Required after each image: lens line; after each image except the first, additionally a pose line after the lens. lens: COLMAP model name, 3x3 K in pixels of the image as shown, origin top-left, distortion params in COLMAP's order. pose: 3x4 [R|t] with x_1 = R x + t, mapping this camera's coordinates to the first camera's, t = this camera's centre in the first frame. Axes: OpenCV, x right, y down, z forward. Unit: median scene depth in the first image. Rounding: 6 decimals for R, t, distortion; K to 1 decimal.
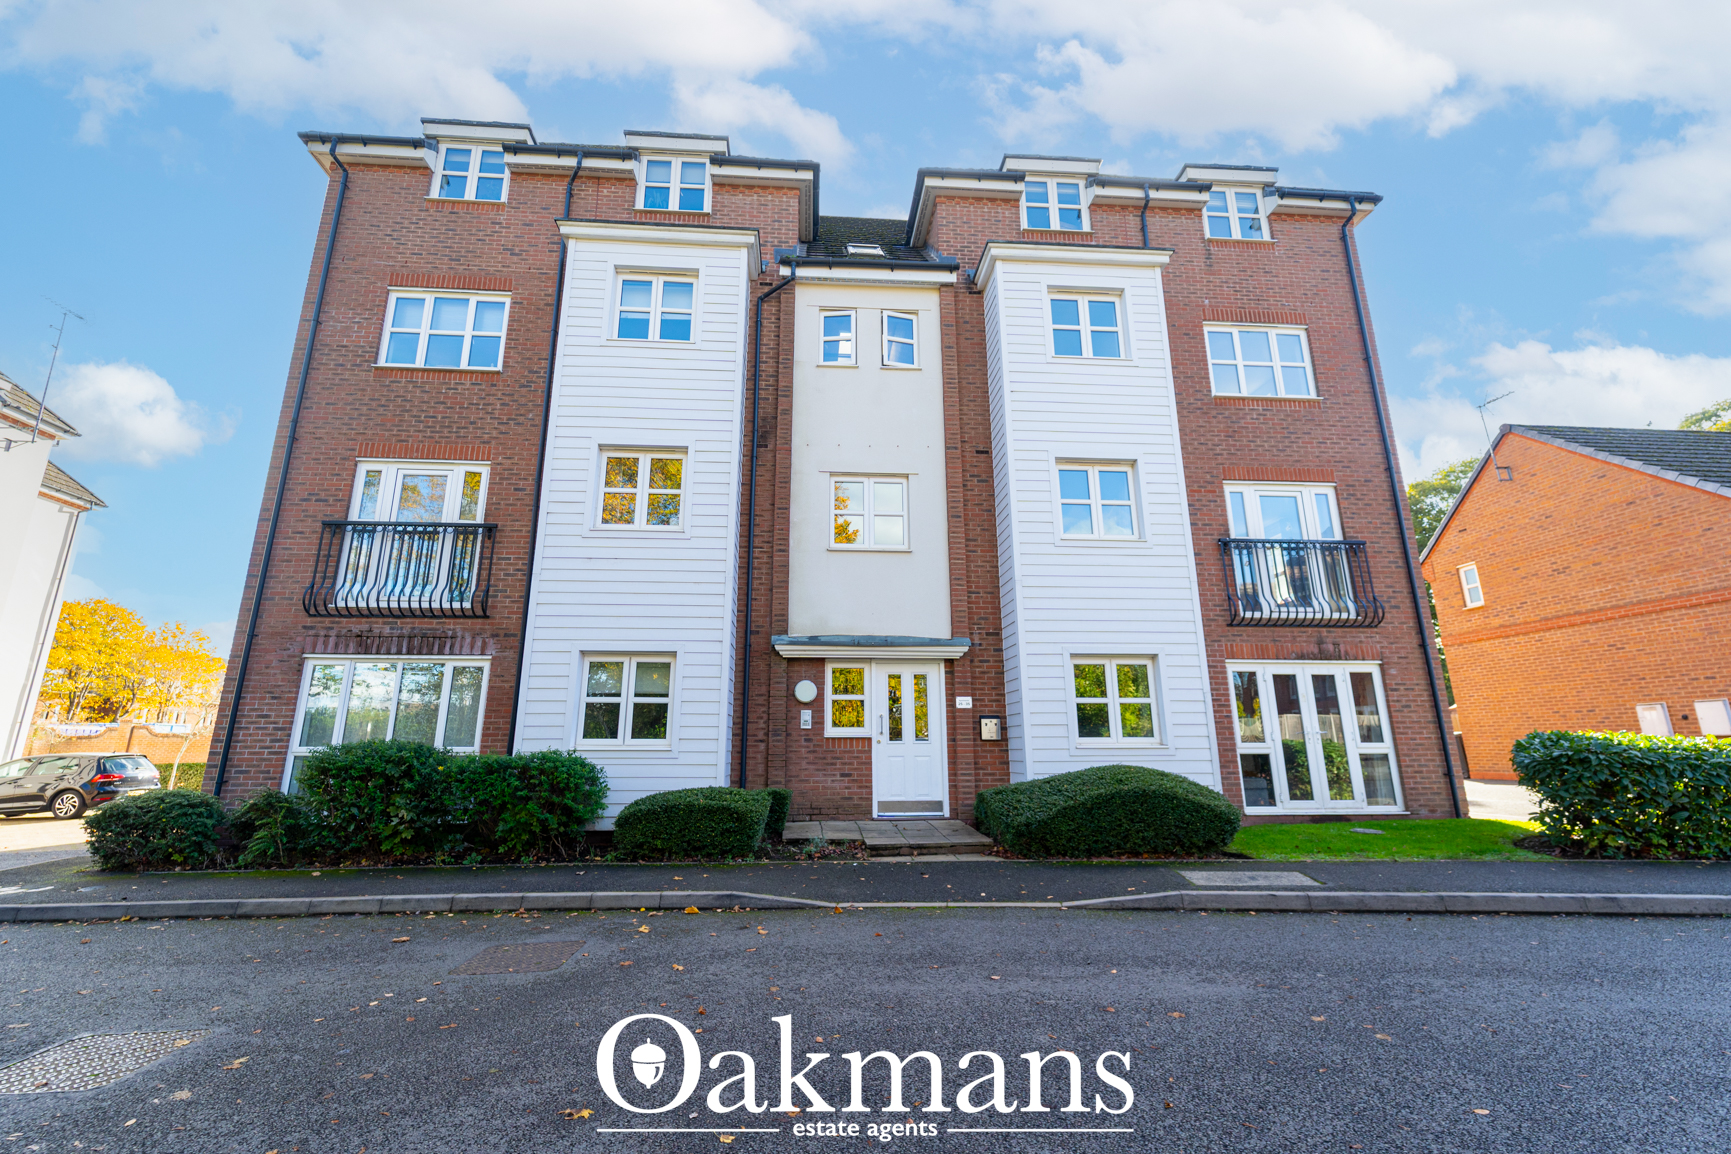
lens RADIAL K [[707.8, 0, 857.5], [0, 707.8, 570.8], [0, 0, 1]] dist [0.002183, -0.000732]
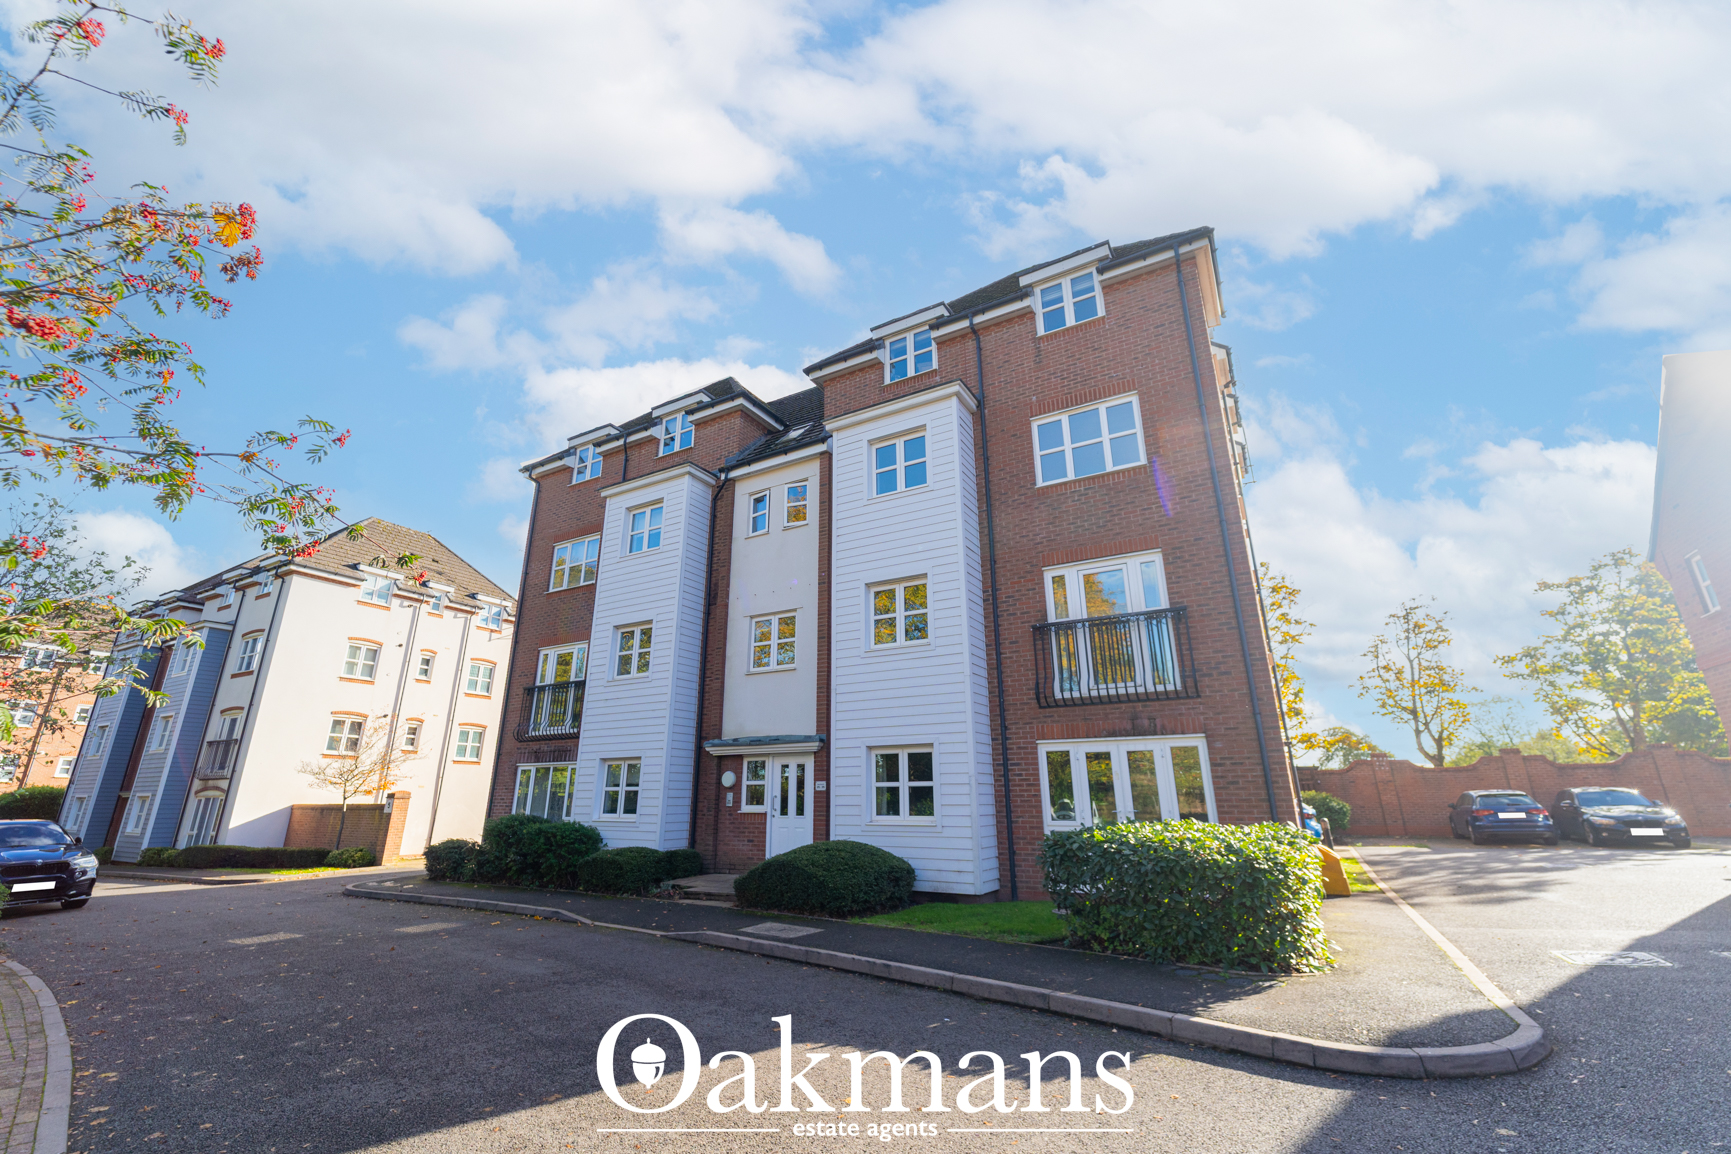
lens RADIAL K [[707.8, 0, 857.5], [0, 707.8, 570.8], [0, 0, 1]] dist [0.002183, -0.000732]
pose [[0.827584, -0.174037, -0.533681, 0.901223], [0.136313, 0.984574, -0.109695, -0.046326], [0.544539, 0.018034, 0.838542, -0.048397]]
